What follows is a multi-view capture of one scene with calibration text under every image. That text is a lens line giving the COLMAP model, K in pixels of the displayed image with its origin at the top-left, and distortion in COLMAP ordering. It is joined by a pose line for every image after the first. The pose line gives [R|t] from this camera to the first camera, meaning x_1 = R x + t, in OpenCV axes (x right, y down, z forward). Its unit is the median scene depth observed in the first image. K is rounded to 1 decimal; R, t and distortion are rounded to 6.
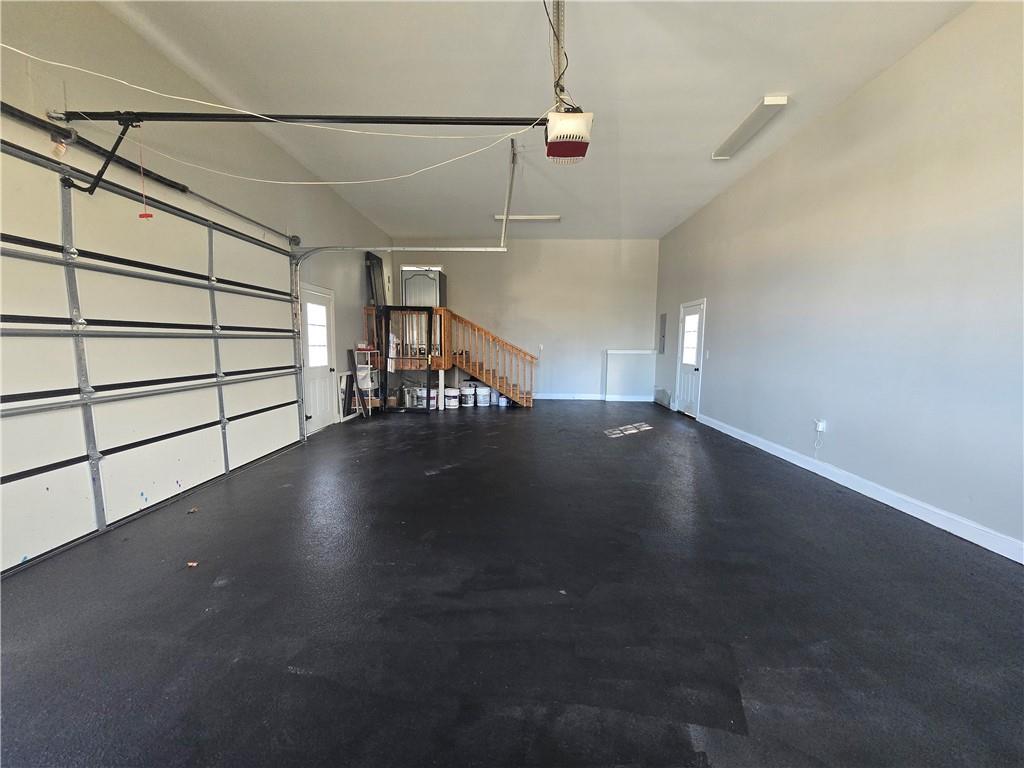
lens RADIAL K [[418.7, 0, 513.2], [0, 418.7, 387.4], [0, 0, 1]] dist [0.010294, 0.002331]
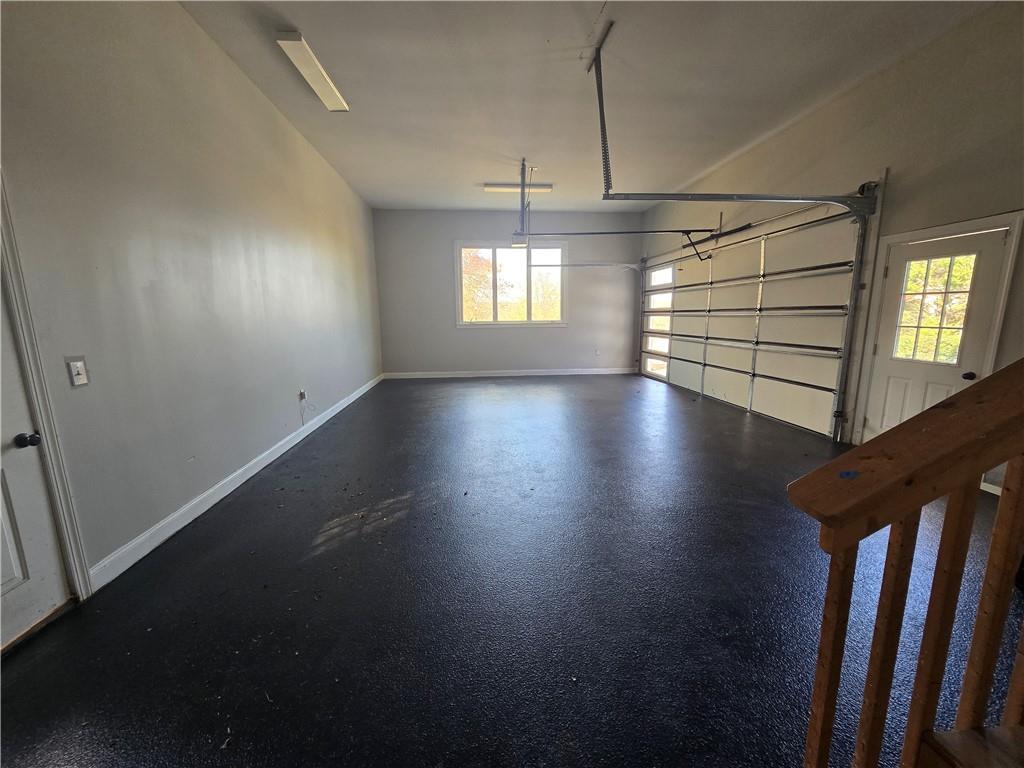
lens RADIAL K [[418.7, 0, 511.9], [0, 418.7, 388.6], [0, 0, 1]] dist [0.010294, 0.002331]
pose [[-0.994124, 0.028508, -0.104427, 0.226835], [-0.001449, 0.961107, 0.276172, -0.212911], [0.108239, 0.274701, -0.955418, 1.801713]]
